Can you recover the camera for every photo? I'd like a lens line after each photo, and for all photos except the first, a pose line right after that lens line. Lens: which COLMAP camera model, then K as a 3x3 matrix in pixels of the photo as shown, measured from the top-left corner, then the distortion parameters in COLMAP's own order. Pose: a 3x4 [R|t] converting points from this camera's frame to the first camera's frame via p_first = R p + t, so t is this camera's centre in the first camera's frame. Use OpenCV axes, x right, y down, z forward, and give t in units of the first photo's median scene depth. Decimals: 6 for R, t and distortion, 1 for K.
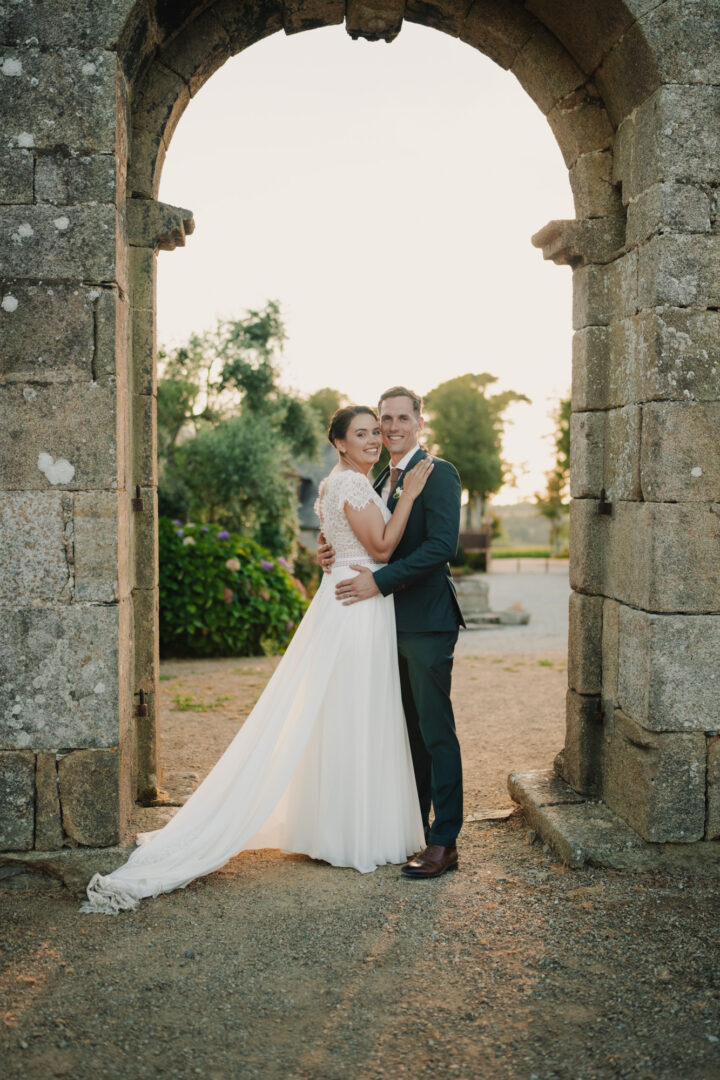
lens RADIAL K [[1064.7, 0, 360.8], [0, 1064.7, 503.3], [0, 0, 1]] dist [0.044285, 0.000000]
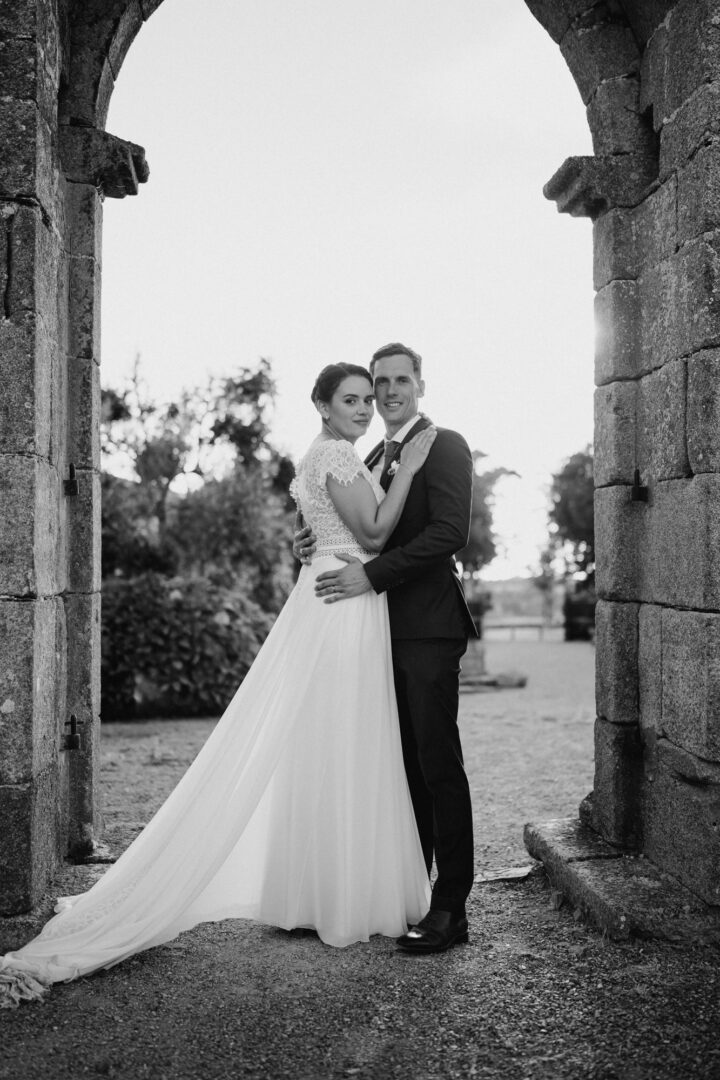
lens RADIAL K [[1064.7, 0, 356.7], [0, 1064.7, 499.6], [0, 0, 1]] dist [0.044285, 0.000000]
pose [[0.999988, -0.004640, 0.001710, 0.008946], [0.004739, 0.998001, -0.063022, 0.067444], [-0.001414, 0.063030, 0.998011, 0.194628]]
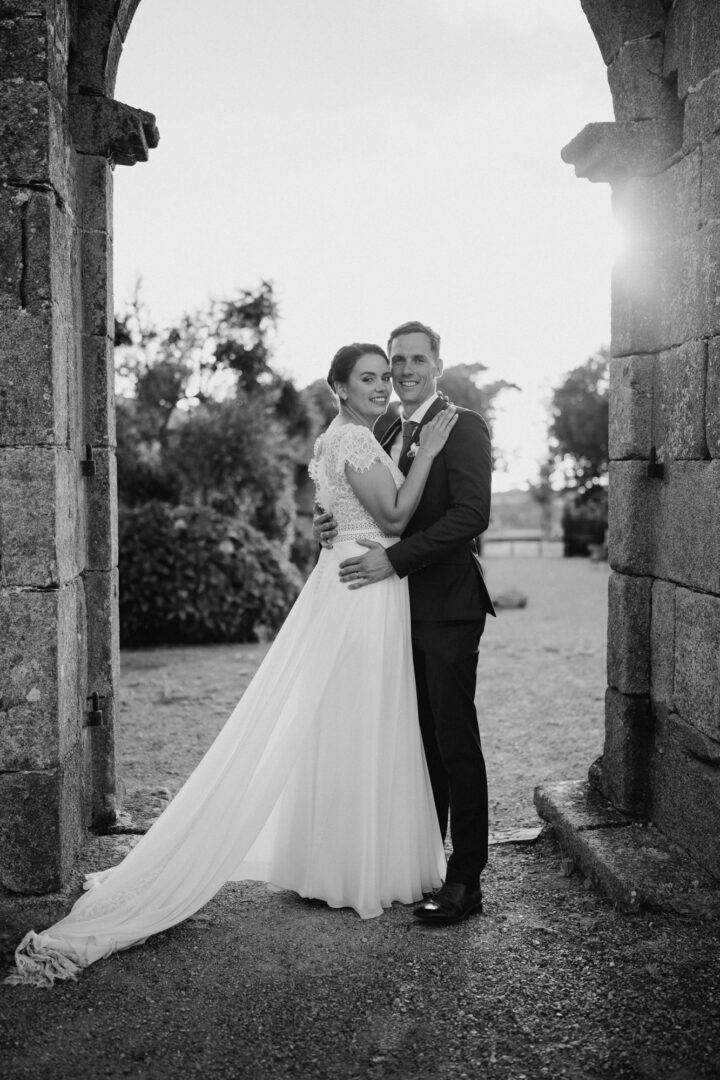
lens RADIAL K [[1064.7, 0, 354.4], [0, 1064.7, 499.0], [0, 0, 1]] dist [0.044285, 0.000000]
pose [[0.999984, -0.005319, -0.001971, -0.003439], [0.005341, 0.999925, 0.011029, 0.018233], [0.001913, -0.011040, 0.999937, 0.191346]]
